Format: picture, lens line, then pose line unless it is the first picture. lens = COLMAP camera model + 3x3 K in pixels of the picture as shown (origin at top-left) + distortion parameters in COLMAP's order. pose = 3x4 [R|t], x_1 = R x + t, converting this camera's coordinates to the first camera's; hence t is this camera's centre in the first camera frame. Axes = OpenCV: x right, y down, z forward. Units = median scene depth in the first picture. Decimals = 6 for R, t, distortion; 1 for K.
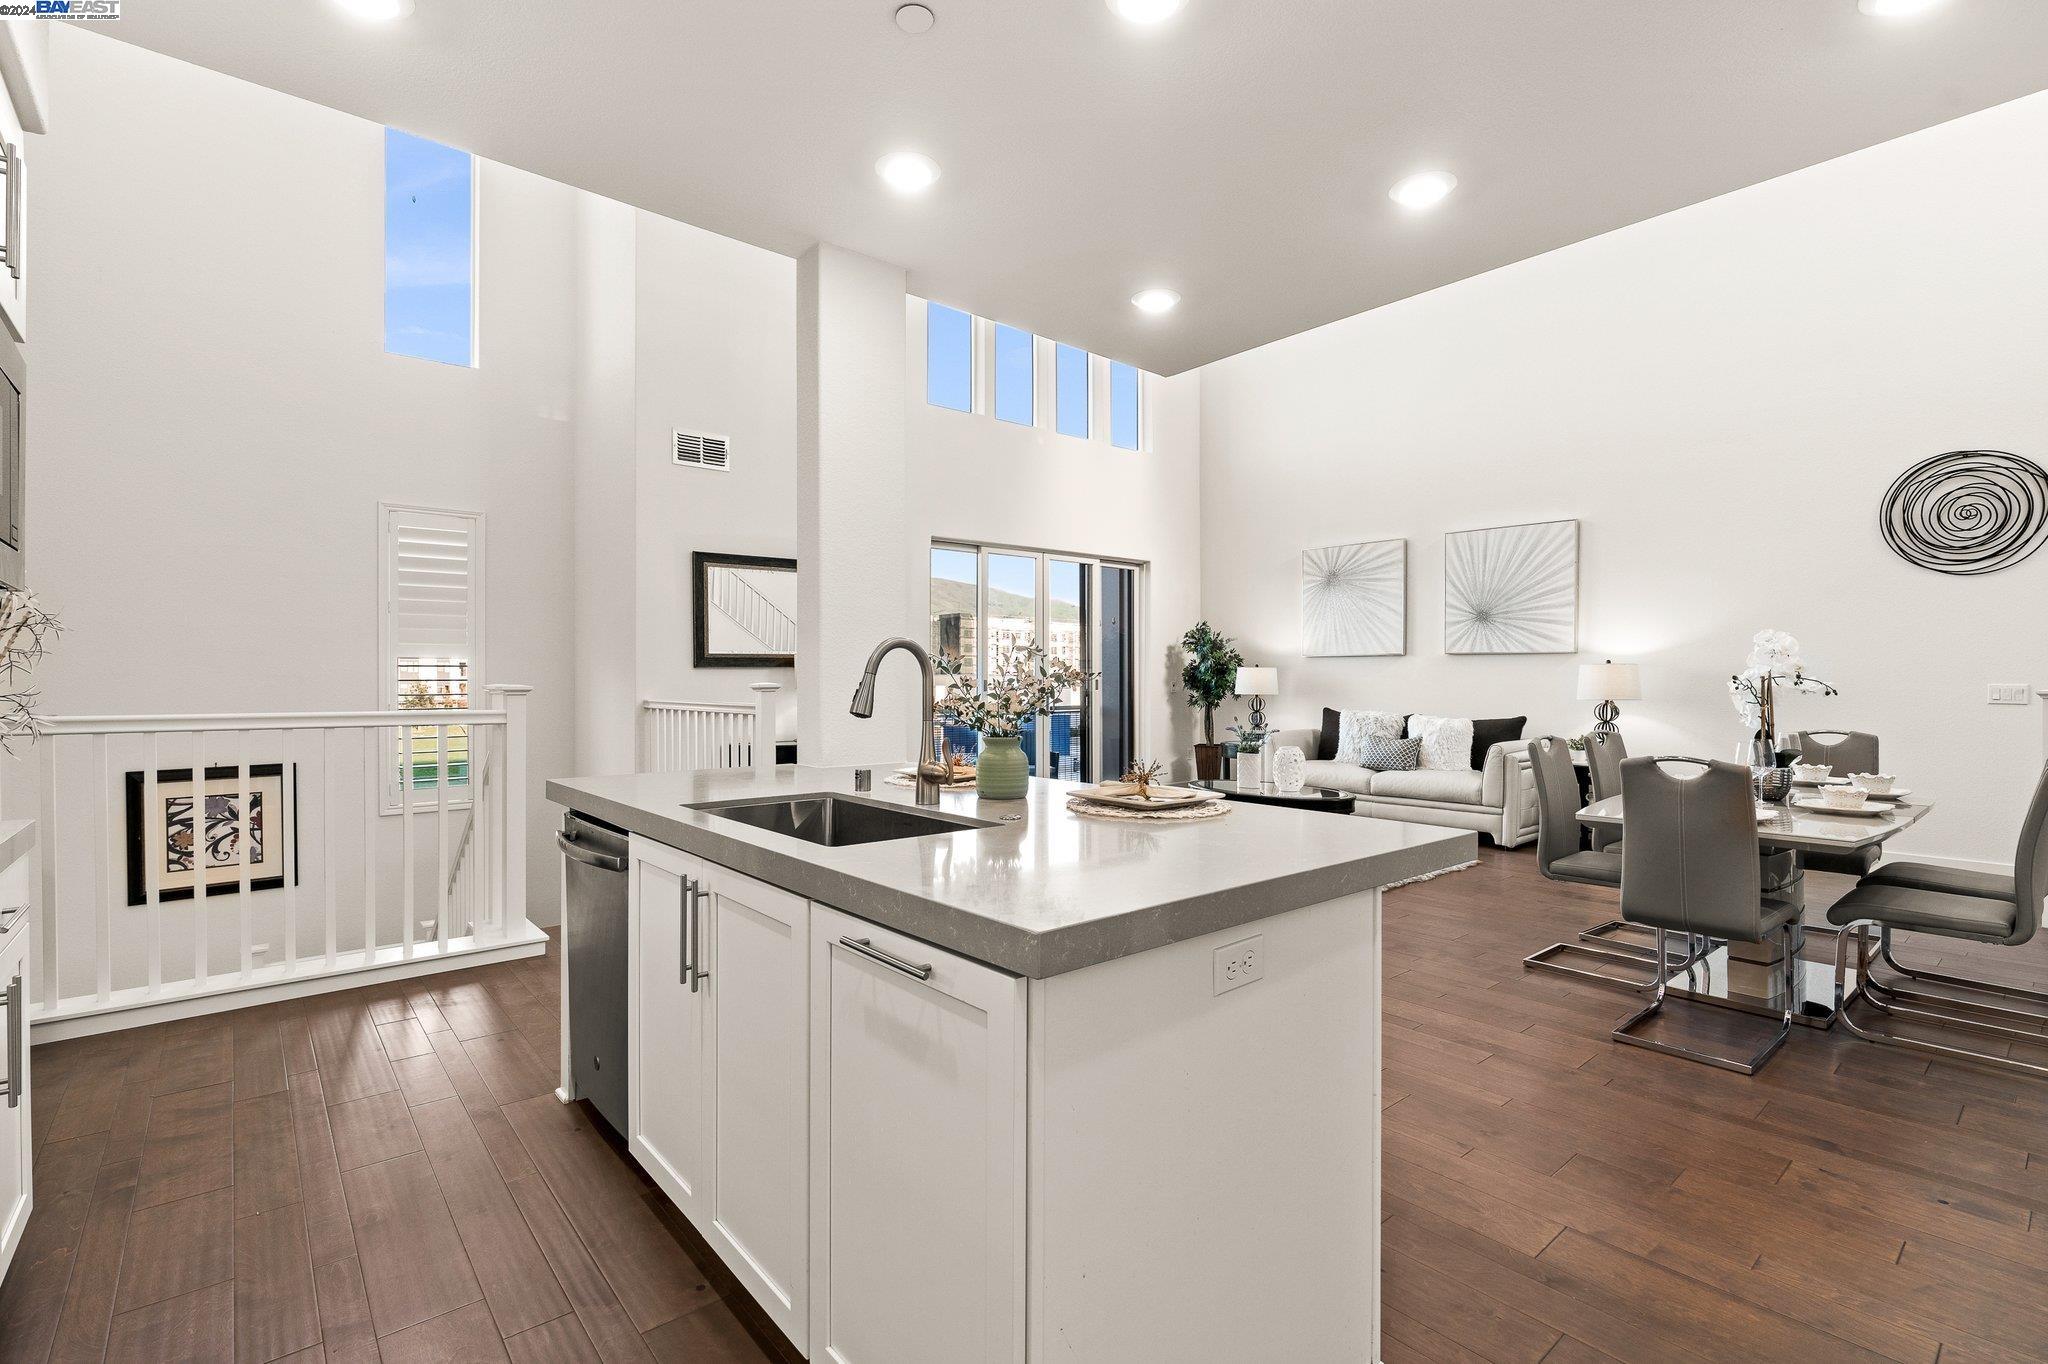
lens RADIAL K [[940.2, 0, 1024.0], [0, 940.2, 682.0], [0, 0, 1]] dist [0.000610, 0.000075]
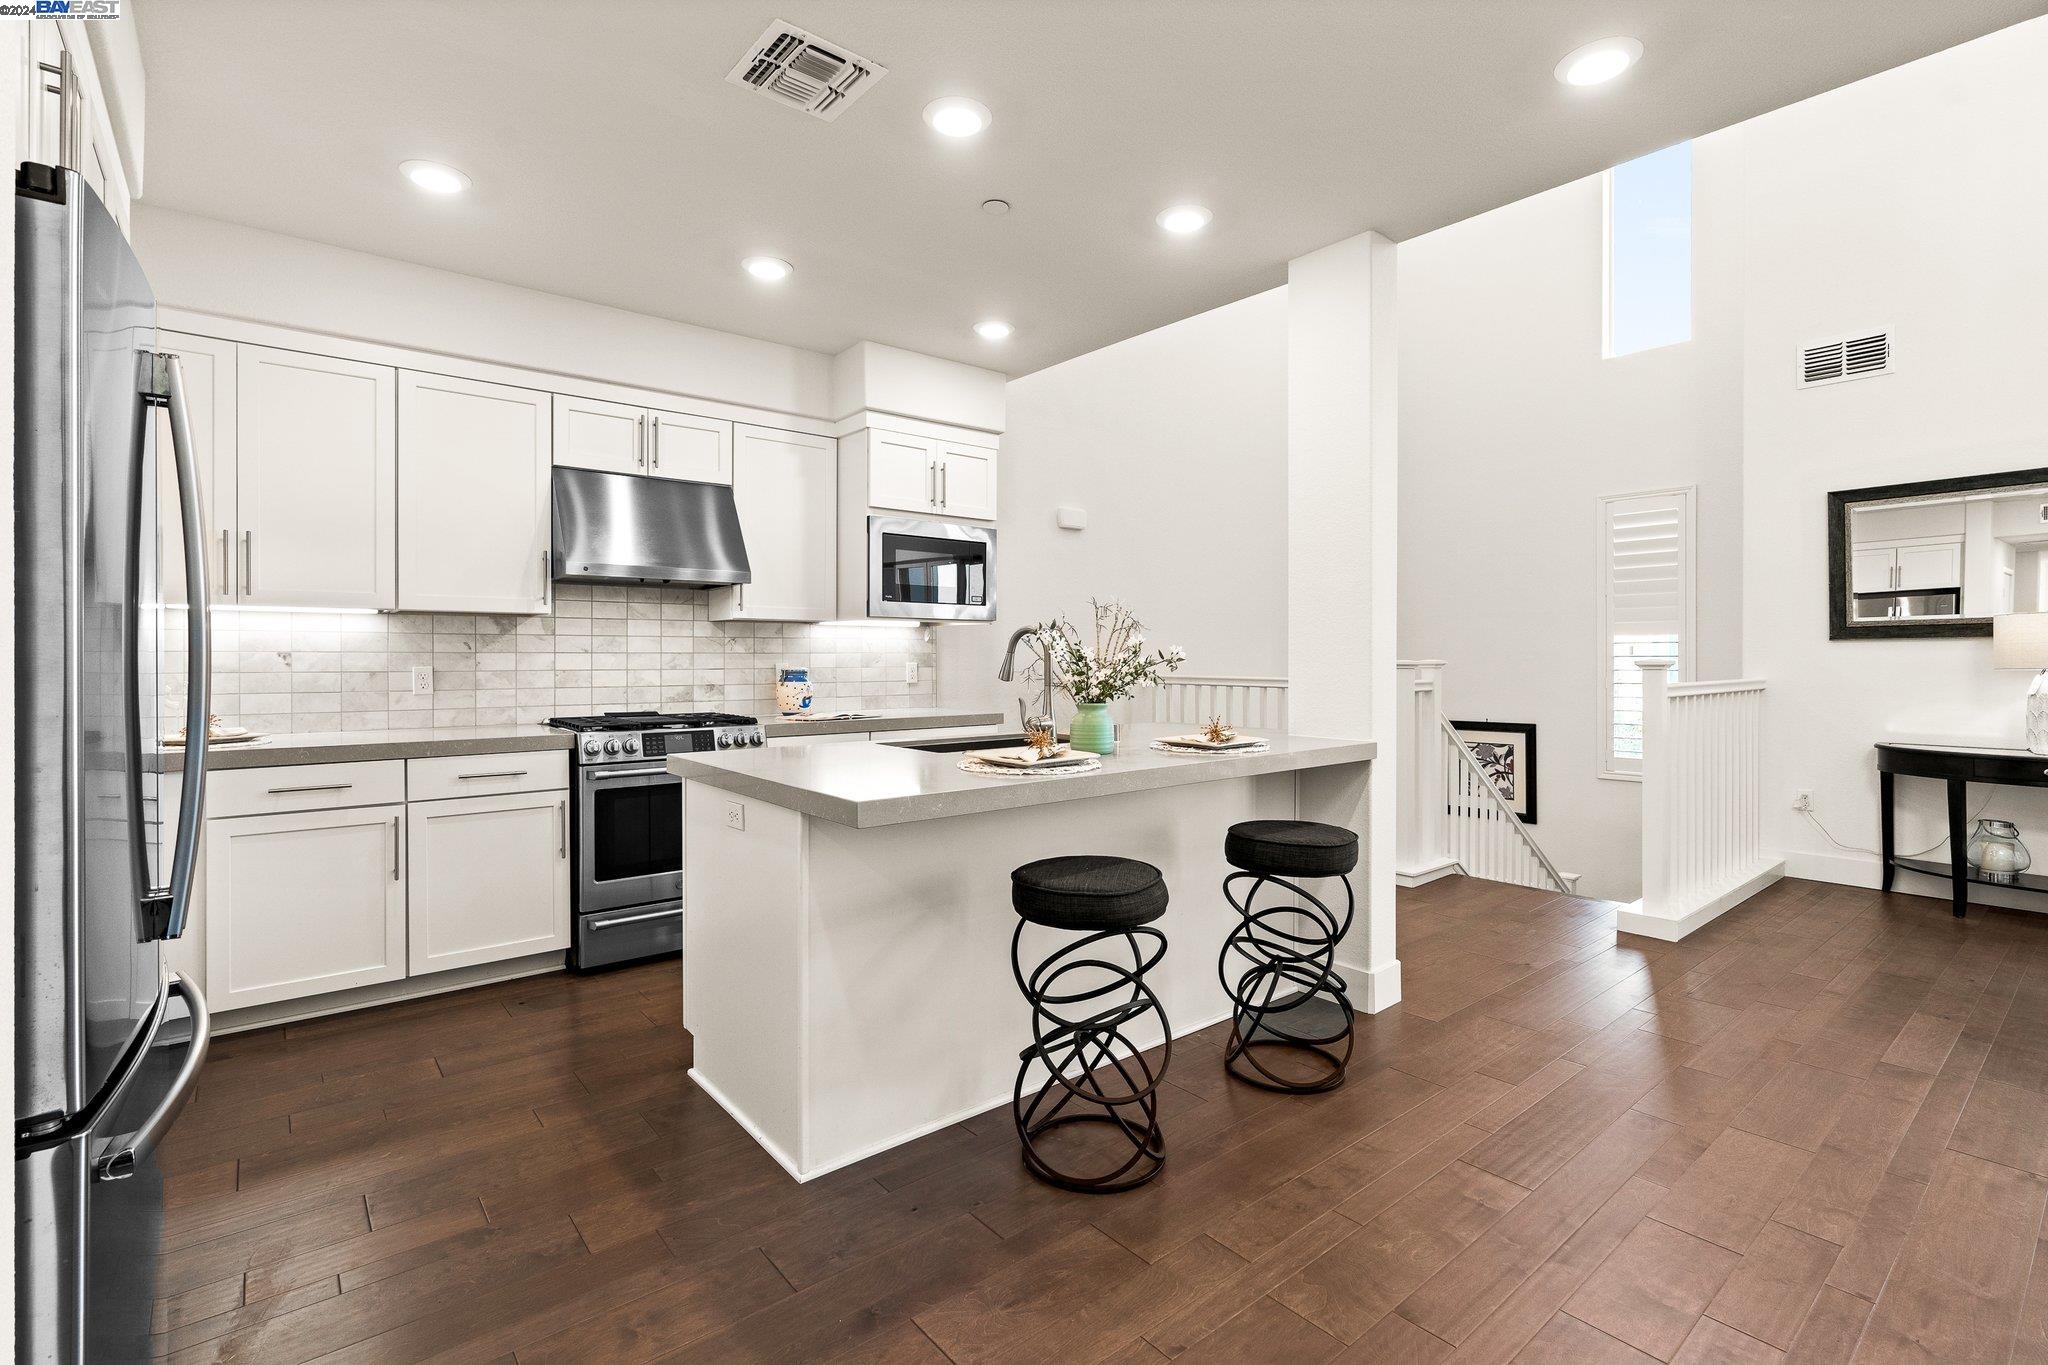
lens RADIAL K [[929.1, 0, 1025.7], [0, 929.1, 658.6], [0, 0, 1]] dist [0.000530, 0.000059]
pose [[-0.012458, 0.001847, -0.999921, 0.430764], [0.005764, 0.999982, 0.001775, -0.005681], [0.999906, -0.005741, -0.012468, 0.339223]]
